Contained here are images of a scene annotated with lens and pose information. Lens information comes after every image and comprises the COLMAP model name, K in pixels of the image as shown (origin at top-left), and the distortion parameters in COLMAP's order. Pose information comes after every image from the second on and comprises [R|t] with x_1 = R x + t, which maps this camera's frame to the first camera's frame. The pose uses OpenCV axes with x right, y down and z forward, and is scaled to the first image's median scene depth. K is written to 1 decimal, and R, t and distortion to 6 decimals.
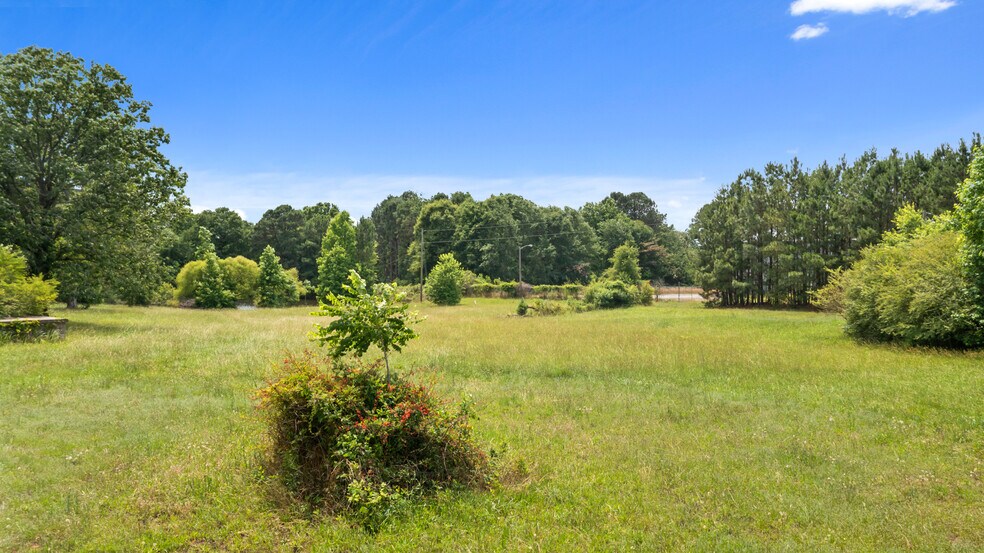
lens RADIAL K [[776.4, 0, 482.2], [0, 776.4, 273.1], [0, 0, 1]] dist [-0.022843, 0.009073]
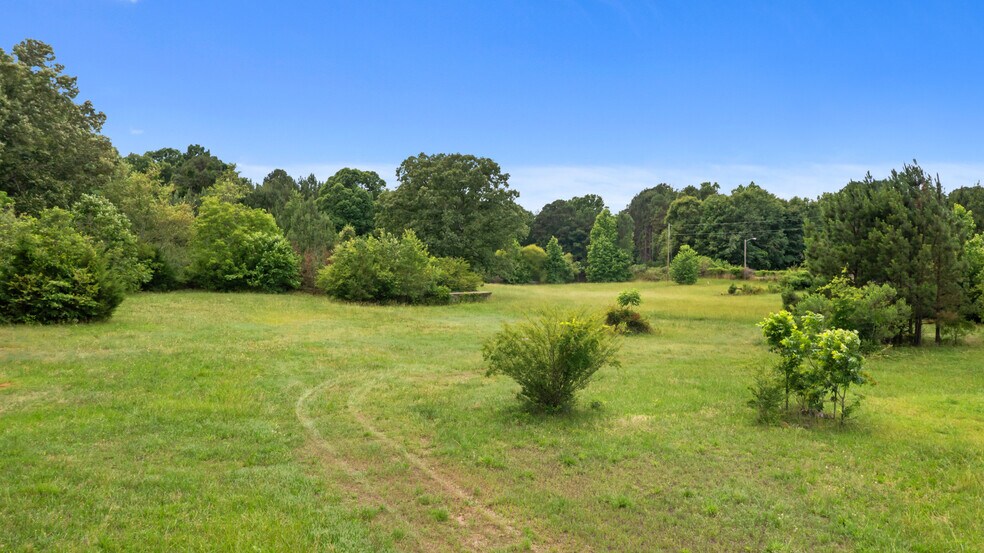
lens RADIAL K [[776.4, 0, 483.8], [0, 776.4, 316.3], [0, 0, 1]] dist [-0.022843, 0.009073]
pose [[0.947055, 0.034211, -0.319243, 0.048127], [-0.004725, 0.995684, 0.092683, -0.023005], [0.321036, -0.086267, 0.943130, -0.330508]]
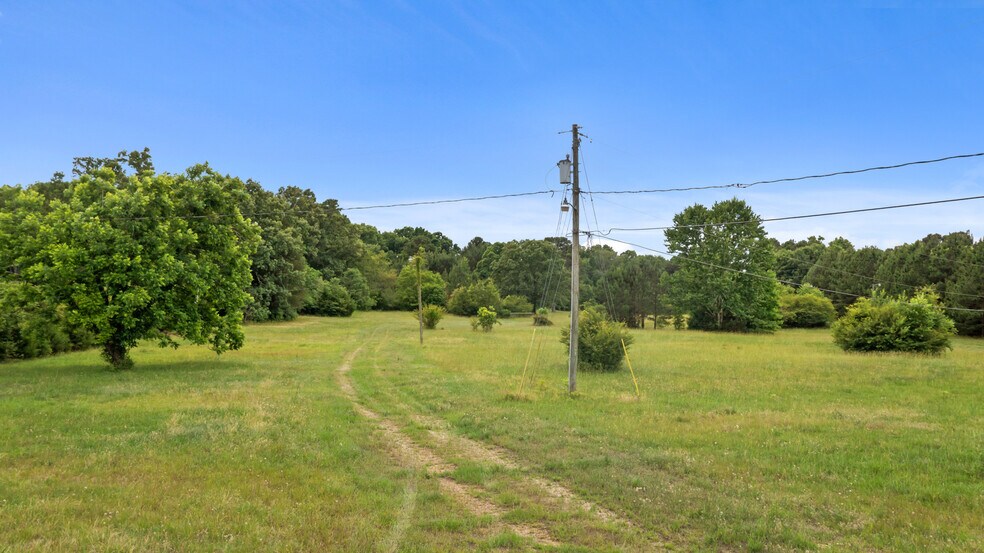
lens RADIAL K [[776.4, 0, 483.0], [0, 776.4, 276.6], [0, 0, 1]] dist [-0.022843, 0.009073]
pose [[0.788899, -0.004321, -0.614508, 0.596634], [-0.000631, 0.999969, -0.007841, -0.033680], [0.614523, 0.006573, 0.788872, -0.801172]]
